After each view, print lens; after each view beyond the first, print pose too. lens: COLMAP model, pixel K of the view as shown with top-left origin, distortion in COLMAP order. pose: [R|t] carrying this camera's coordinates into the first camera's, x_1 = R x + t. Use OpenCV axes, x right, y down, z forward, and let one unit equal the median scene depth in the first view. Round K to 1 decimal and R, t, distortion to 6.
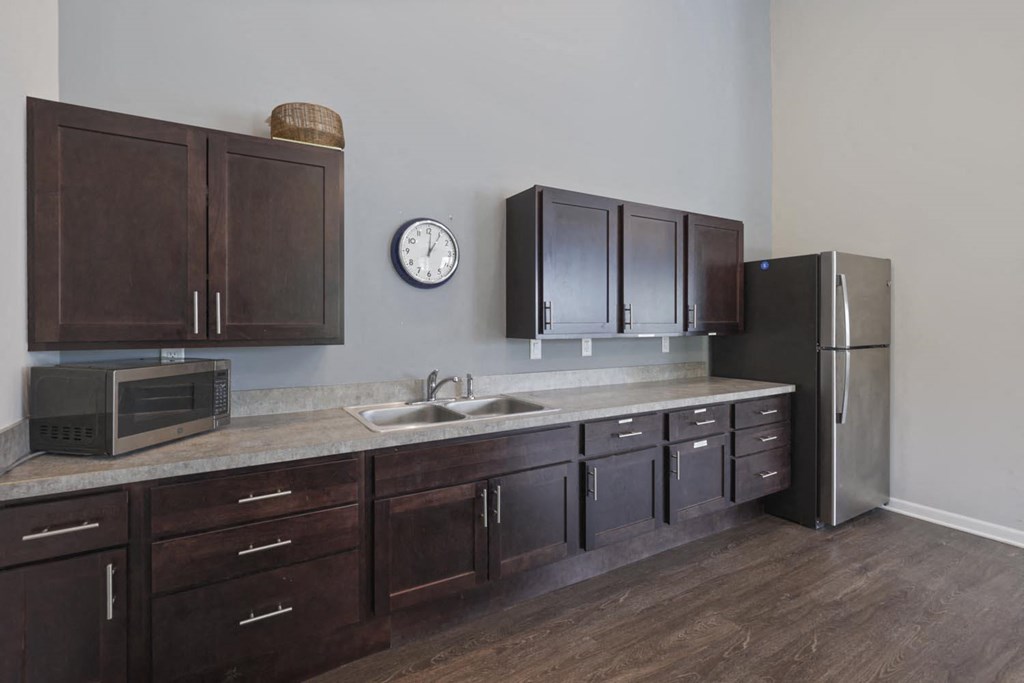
lens RADIAL K [[463.5, 0, 508.1], [0, 463.5, 325.9], [0, 0, 1]] dist [-0.000137, 0.000165]
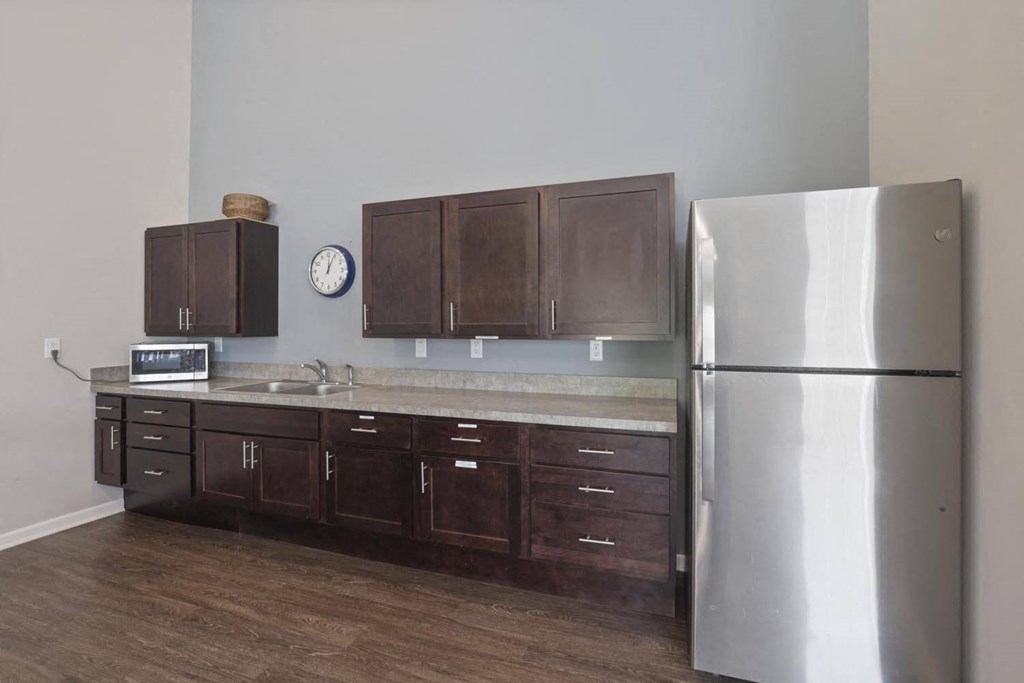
lens RADIAL K [[473.4, 0, 514.9], [0, 473.4, 326.6], [0, 0, 1]] dist [-0.001576, 0.000506]
pose [[0.646203, 0.003349, -0.763159, 1.237980], [-0.001725, 0.999994, 0.002928, -0.003734], [0.763164, -0.000576, 0.646205, 0.543386]]
